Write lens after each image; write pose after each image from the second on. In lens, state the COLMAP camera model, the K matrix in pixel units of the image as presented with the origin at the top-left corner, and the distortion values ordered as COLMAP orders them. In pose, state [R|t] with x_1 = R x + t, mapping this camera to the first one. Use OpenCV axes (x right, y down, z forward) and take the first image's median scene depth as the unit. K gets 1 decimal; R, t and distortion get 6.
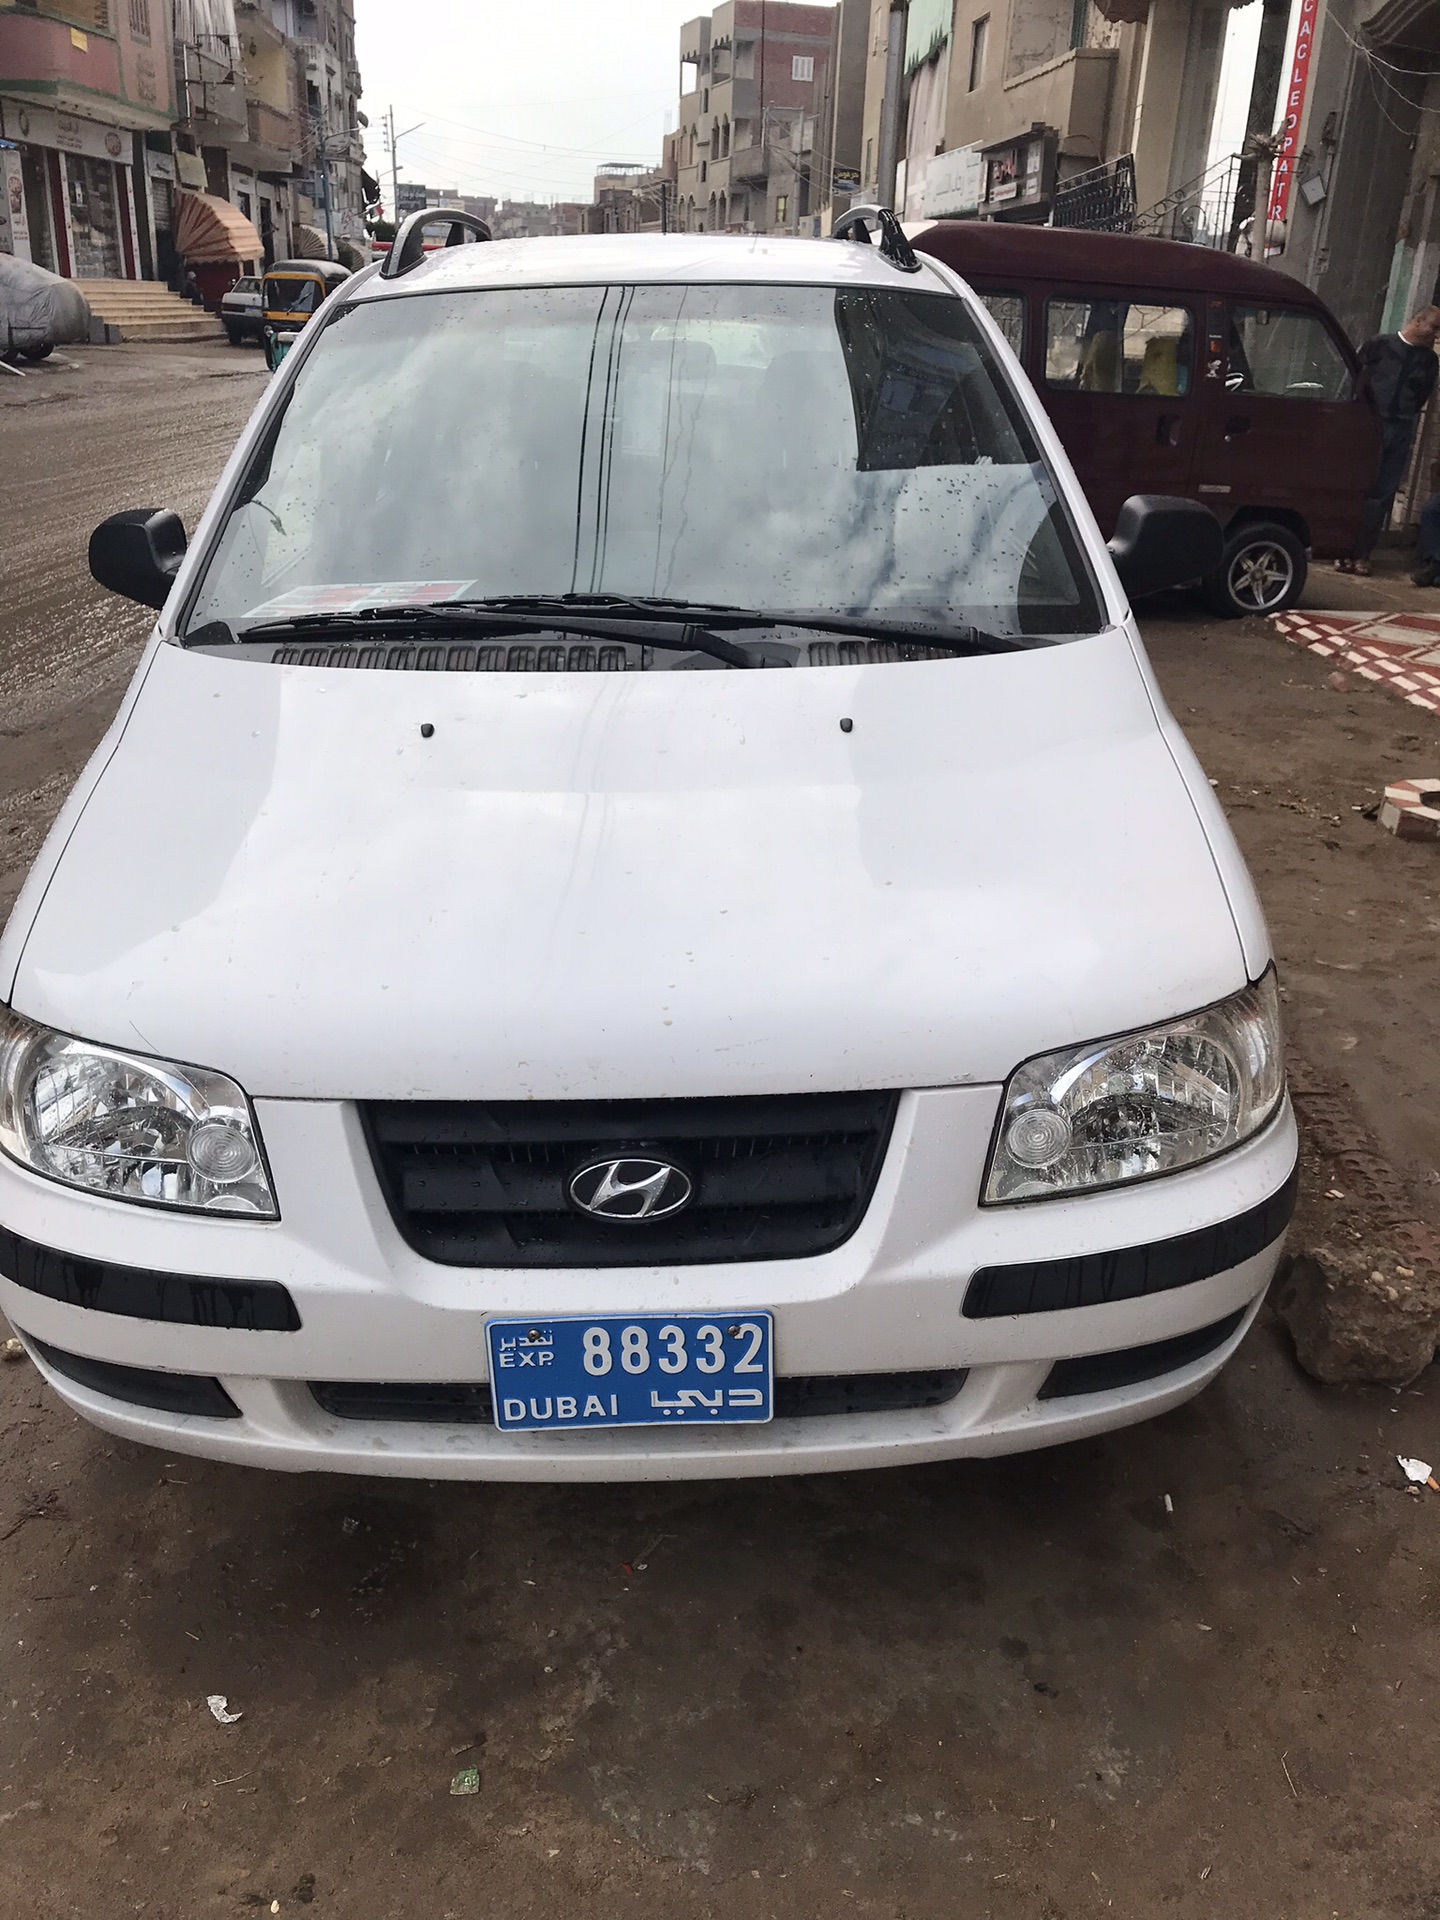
lens RADIAL K [[1532.0, 0, 720.3], [0, 1532.0, 965.3], [0, 0, 1]] dist [0.020618, -0.020890]
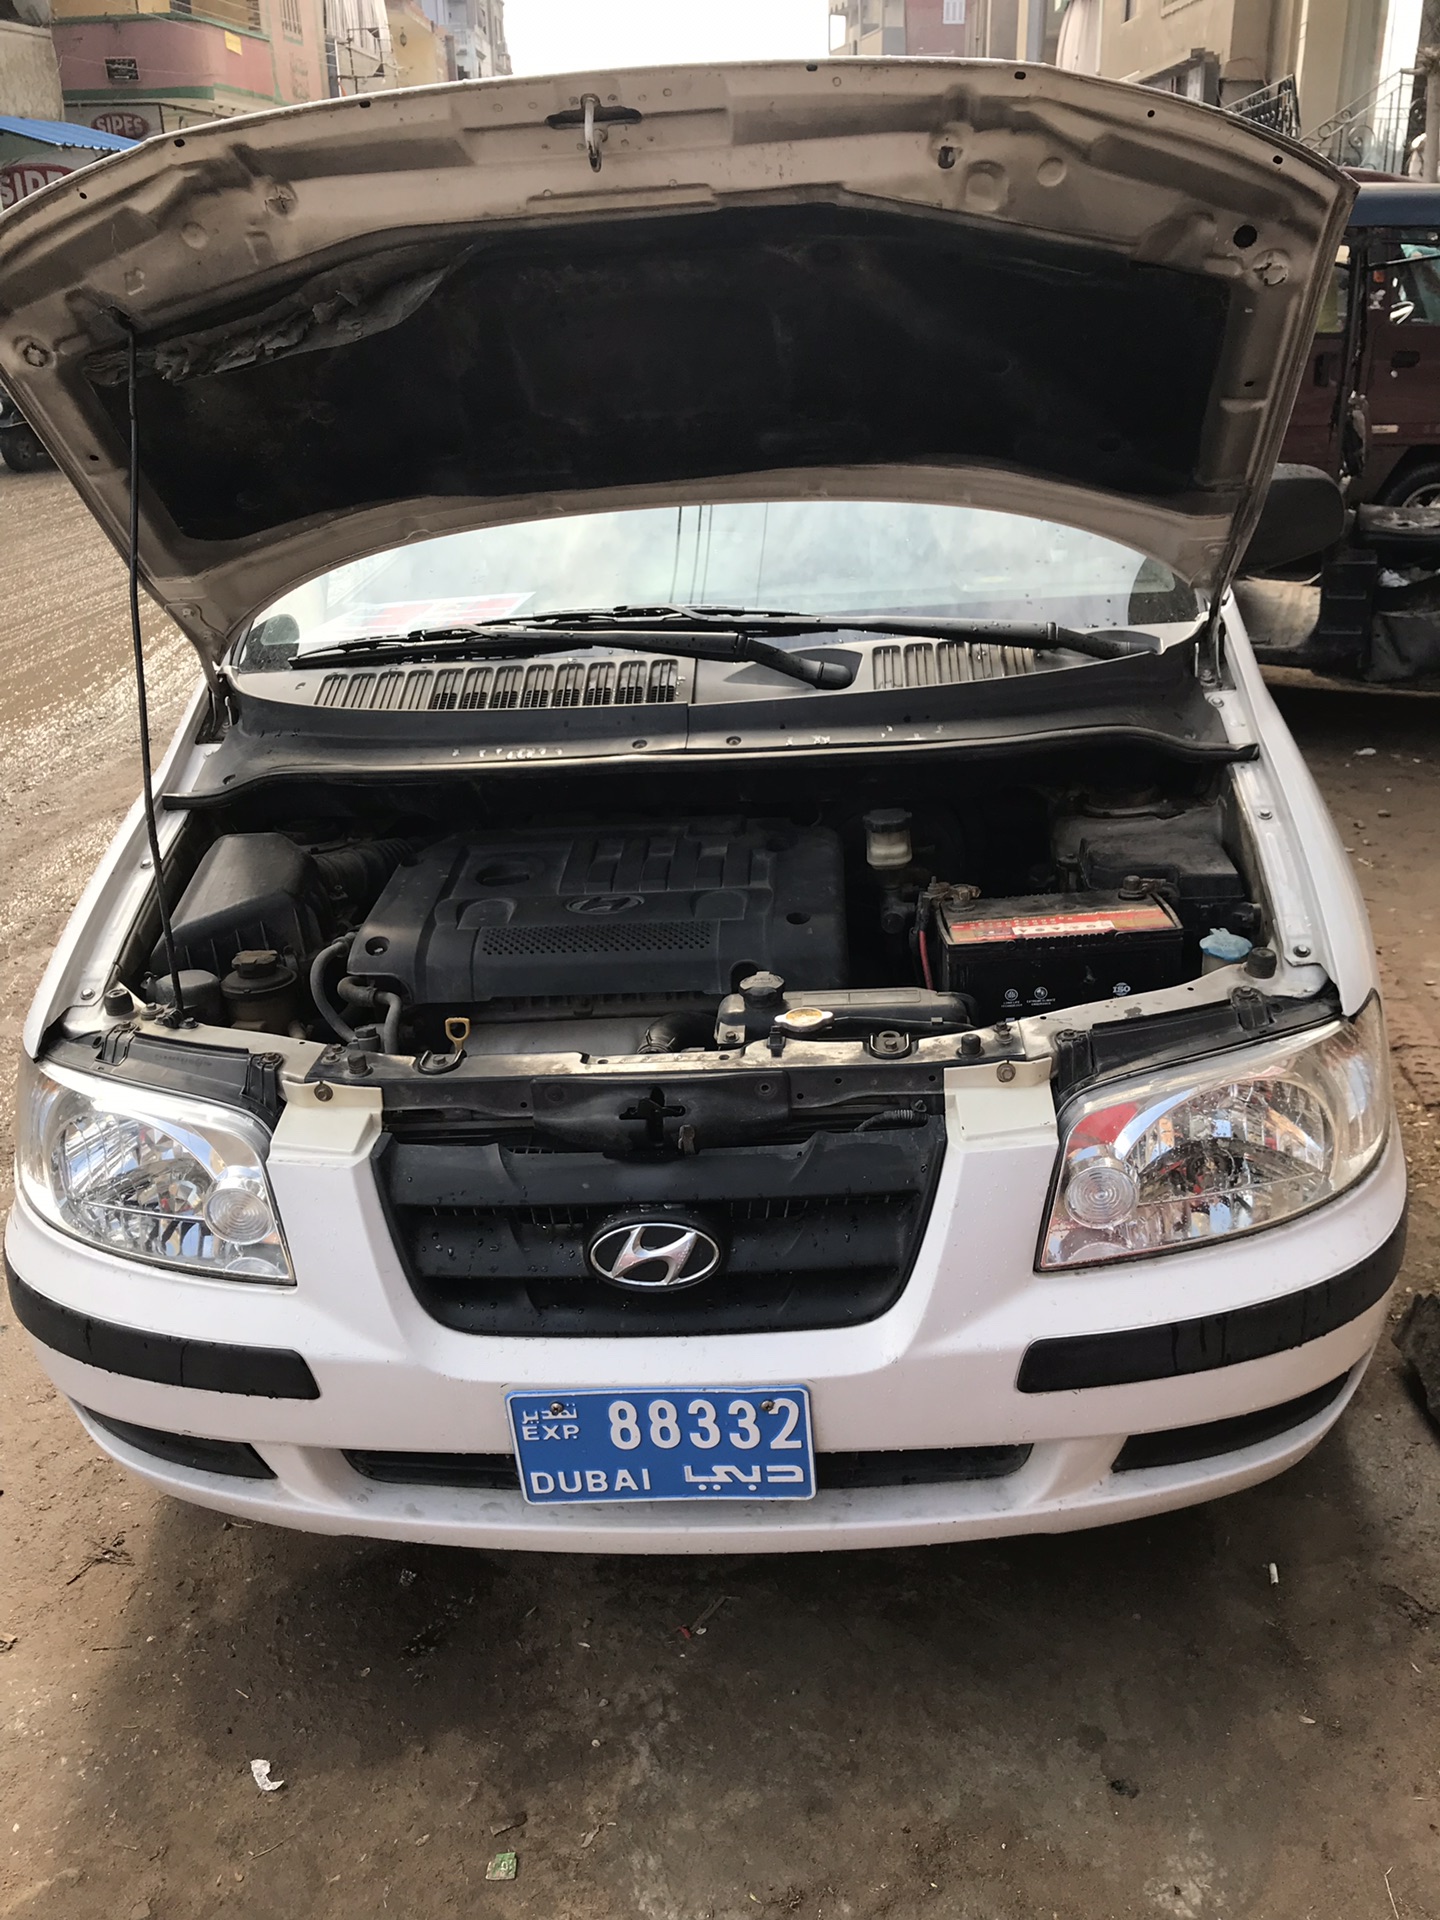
lens RADIAL K [[1532.0, 0, 724.3], [0, 1532.0, 957.8], [0, 0, 1]] dist [0.020618, -0.020890]
pose [[0.994159, -0.018008, -0.106417, 0.079713], [0.019861, 0.999669, 0.016379, -0.046528], [0.106087, -0.018397, 0.994187, 0.064641]]
